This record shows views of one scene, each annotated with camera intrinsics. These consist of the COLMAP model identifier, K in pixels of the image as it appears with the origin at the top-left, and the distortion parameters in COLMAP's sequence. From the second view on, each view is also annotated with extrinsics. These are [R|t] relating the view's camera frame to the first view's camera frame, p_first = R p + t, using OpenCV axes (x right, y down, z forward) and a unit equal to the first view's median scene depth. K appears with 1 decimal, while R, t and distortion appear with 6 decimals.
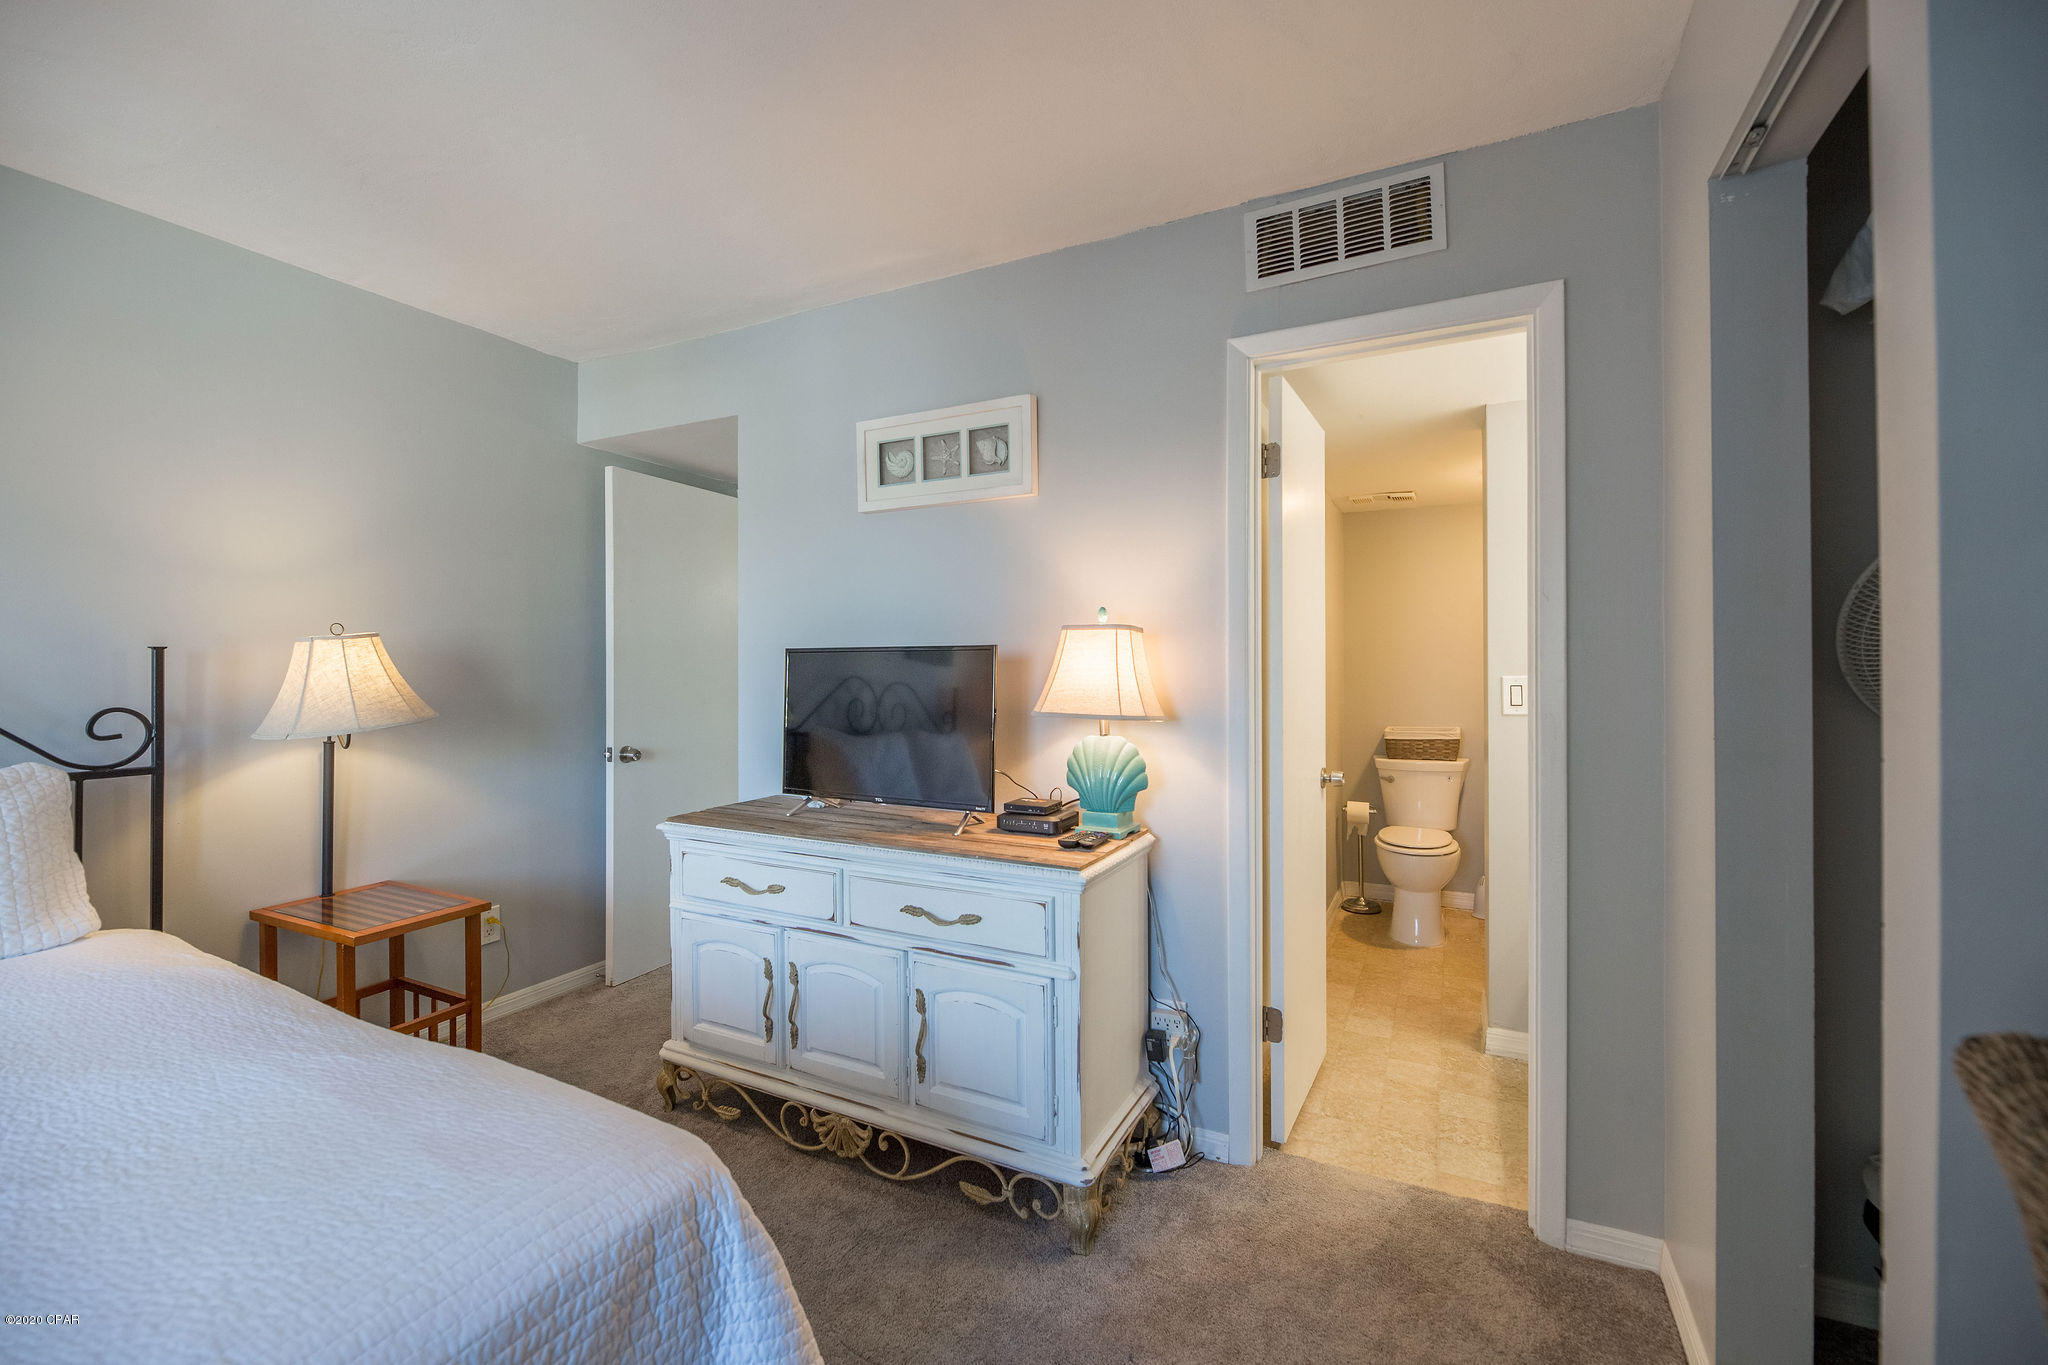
lens RADIAL K [[837.7, 0, 1030.8], [0, 837.7, 694.4], [0, 0, 1]] dist [-0.000307, -0.000445]
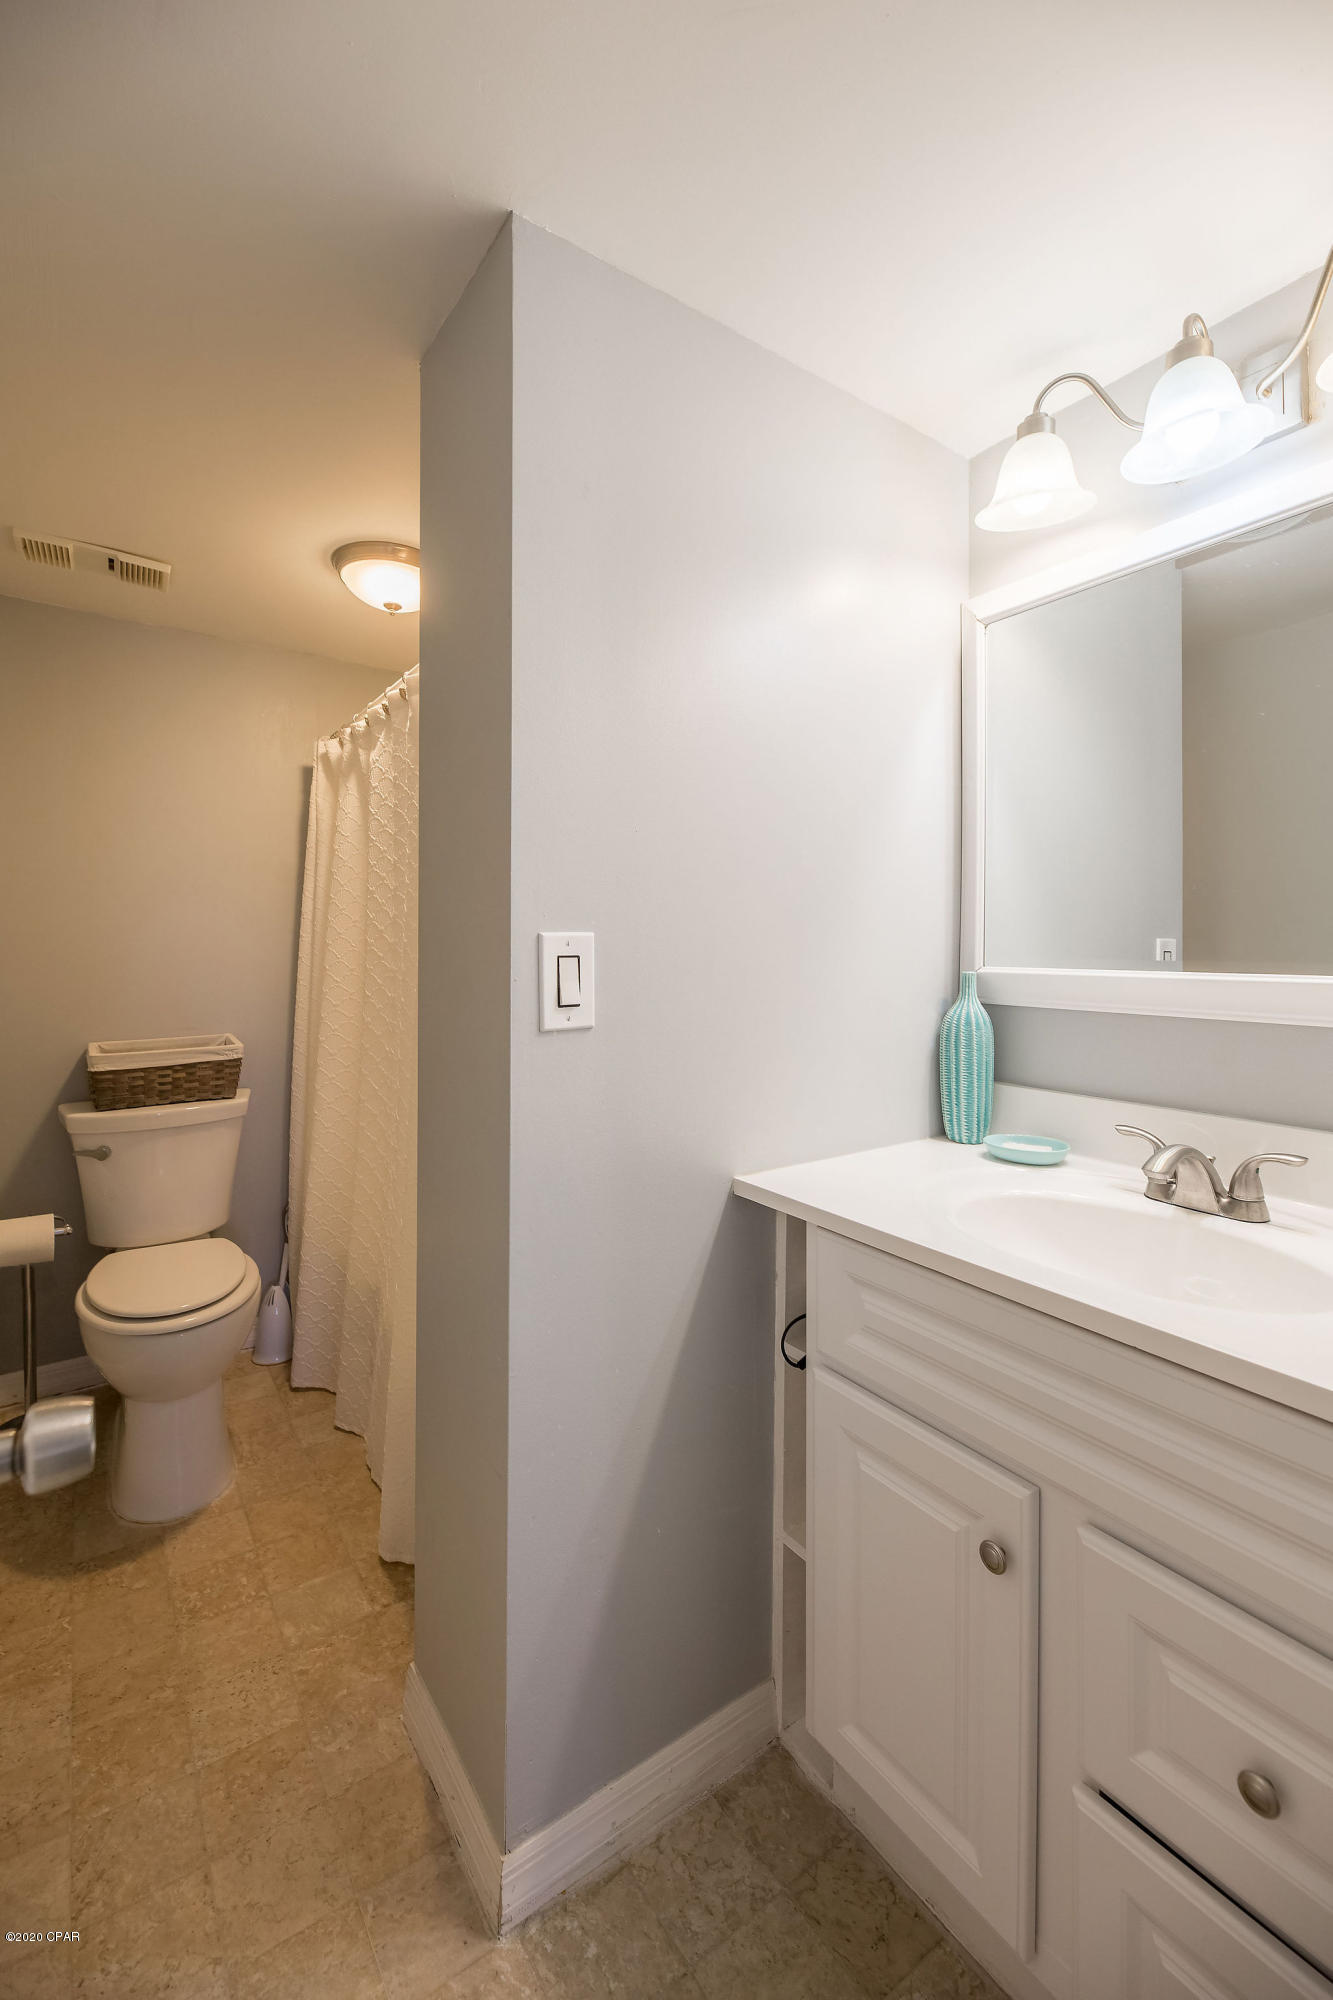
lens RADIAL K [[813.8, 0, 665.2], [0, 813.8, 969.0], [0, 0, 1]] dist [-0.002349, -0.000800]
pose [[0.460811, 0.005493, 0.887481, 0.163870], [0.002244, 0.999970, -0.007355, -0.001064], [-0.887495, 0.005381, 0.460785, 0.500543]]
